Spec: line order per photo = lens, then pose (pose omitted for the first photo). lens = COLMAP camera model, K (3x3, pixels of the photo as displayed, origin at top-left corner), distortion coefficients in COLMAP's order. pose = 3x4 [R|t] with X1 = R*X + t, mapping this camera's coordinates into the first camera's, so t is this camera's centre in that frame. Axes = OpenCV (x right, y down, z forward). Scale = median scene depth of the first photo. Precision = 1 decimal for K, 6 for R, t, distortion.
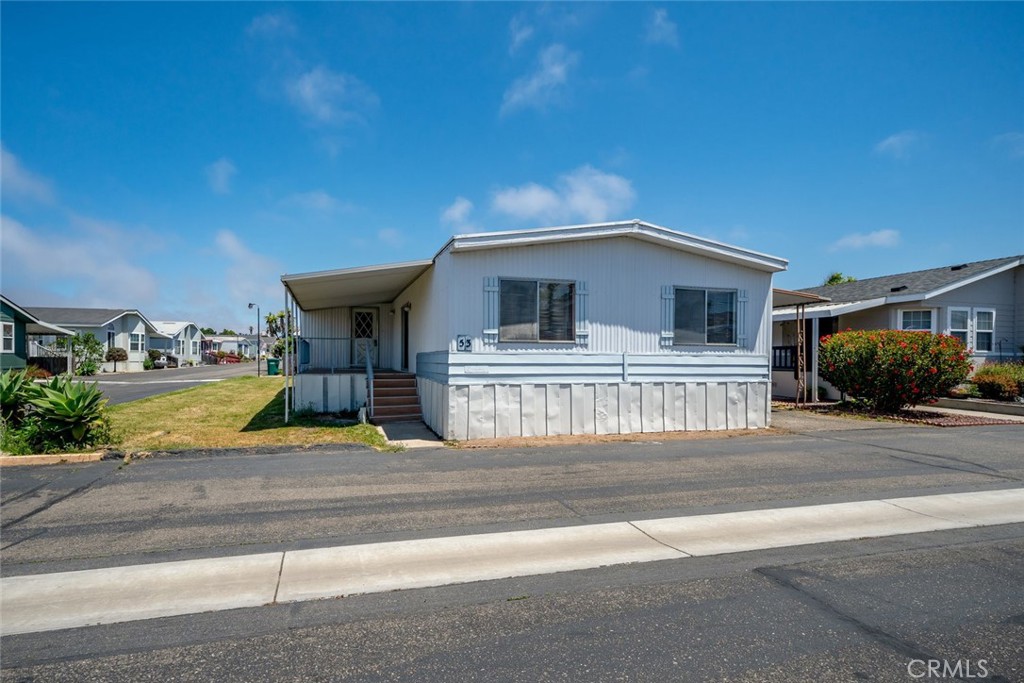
lens RADIAL K [[449.0, 0, 488.5], [0, 449.0, 359.9], [0, 0, 1]] dist [0.001365, 0.000053]
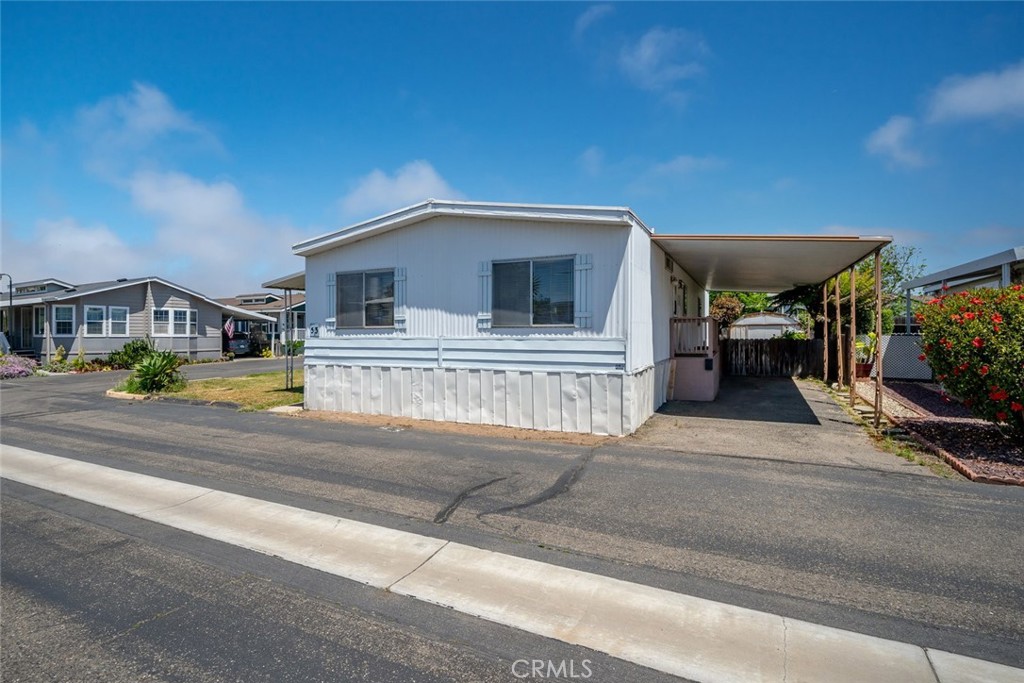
lens RADIAL K [[449.0, 0, 508.5], [0, 449.0, 338.7], [0, 0, 1]] dist [0.001365, 0.000053]
pose [[0.794269, -0.008157, -0.607512, 0.998114], [-0.004499, 0.999803, -0.019306, 0.005989], [0.607550, 0.018068, 0.794076, 0.323270]]
